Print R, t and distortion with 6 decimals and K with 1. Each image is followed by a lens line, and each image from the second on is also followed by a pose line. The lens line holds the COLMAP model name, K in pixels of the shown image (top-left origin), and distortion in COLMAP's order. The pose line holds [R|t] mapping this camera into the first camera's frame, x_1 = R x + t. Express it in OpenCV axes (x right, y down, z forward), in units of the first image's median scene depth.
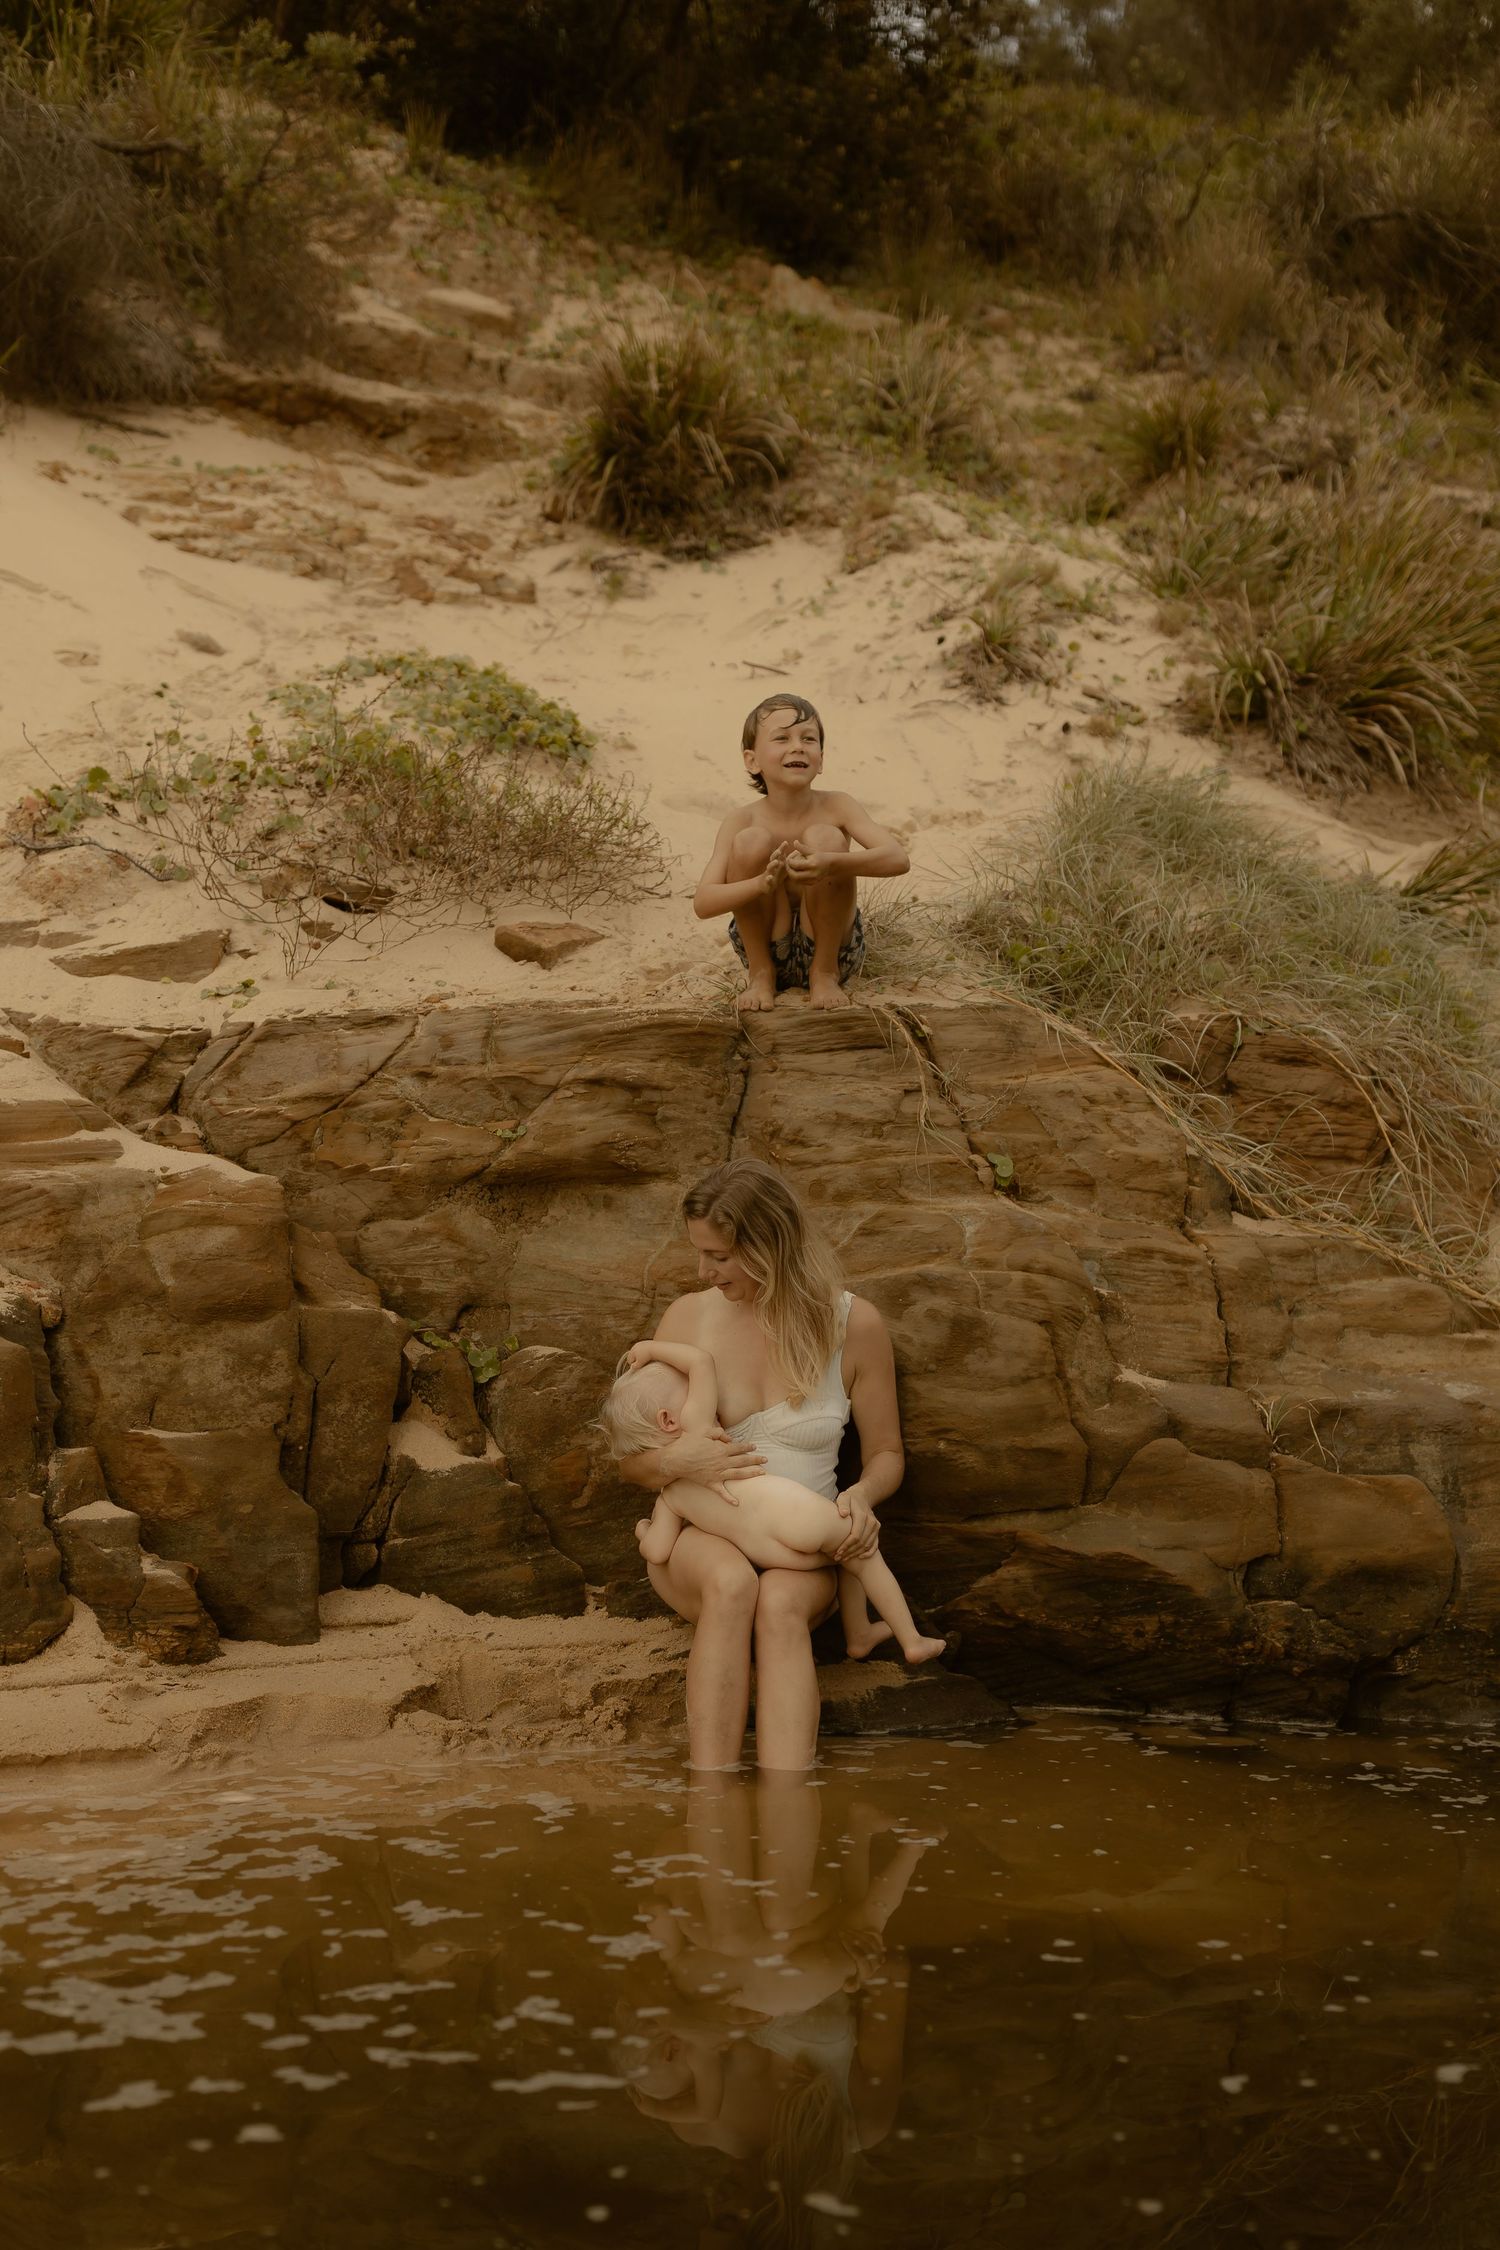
lens RADIAL K [[2144.9, 0, 739.9], [0, 2144.9, 1230.2], [0, 0, 1]] dist [0.013491, -0.008300]
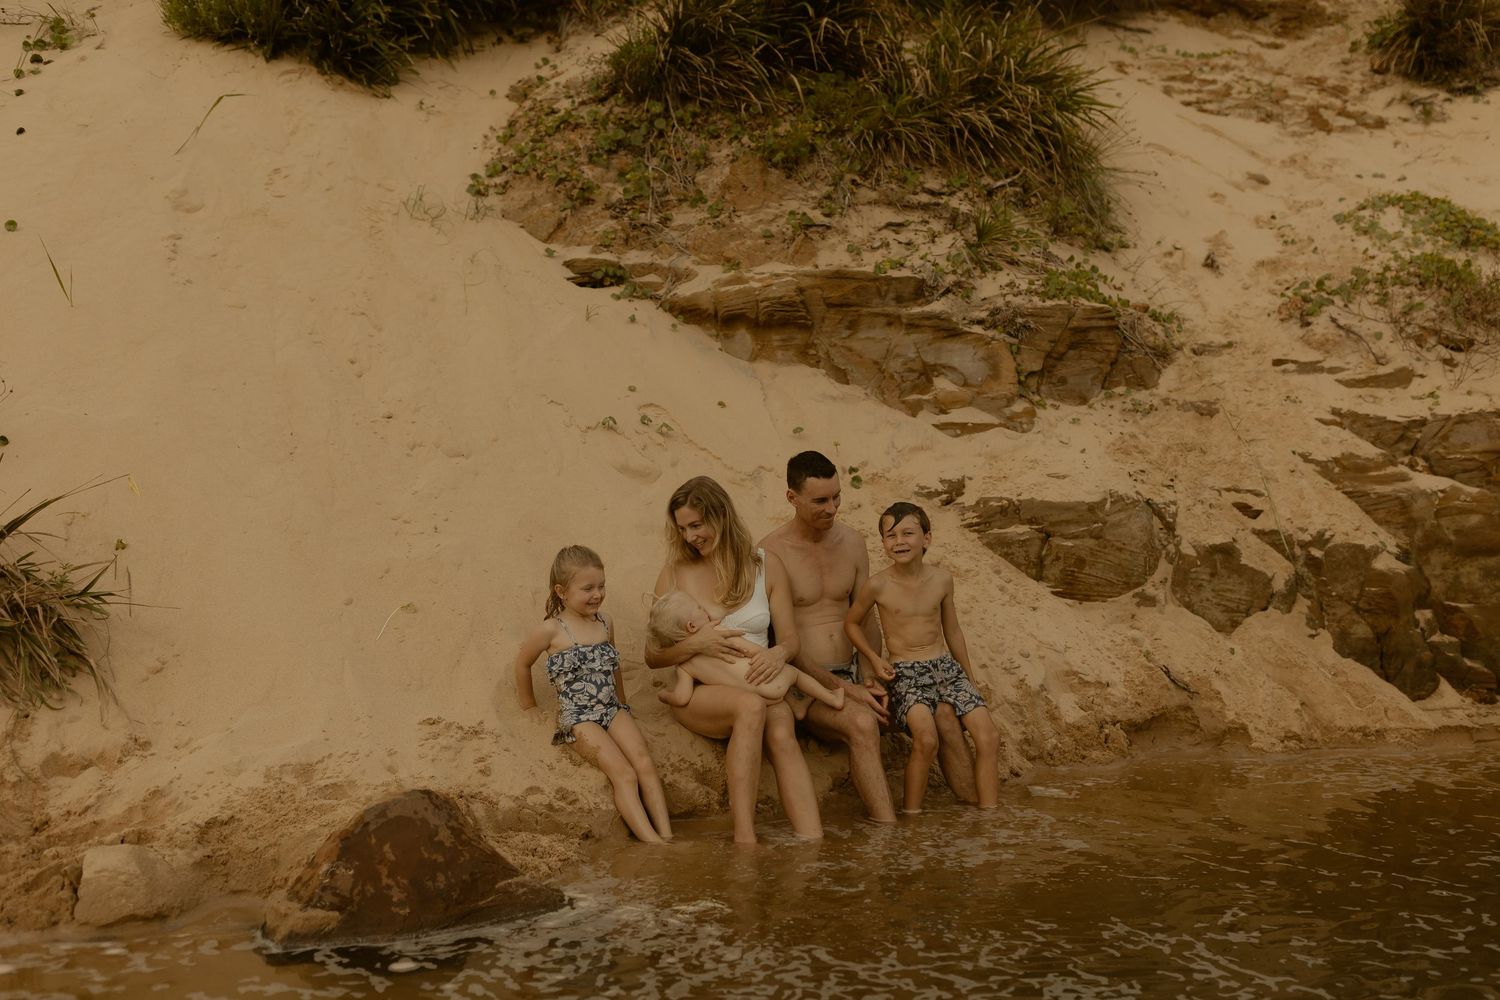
lens RADIAL K [[1429.9, 0, 750.0], [0, 1429.9, 500.0], [0, 0, 1]] dist [0.013491, -0.008300]
pose [[0.972652, 0.030218, -0.230292, -0.335924], [-0.011474, 0.996541, 0.082304, -0.070120], [0.231982, -0.077411, 0.969635, -0.346936]]
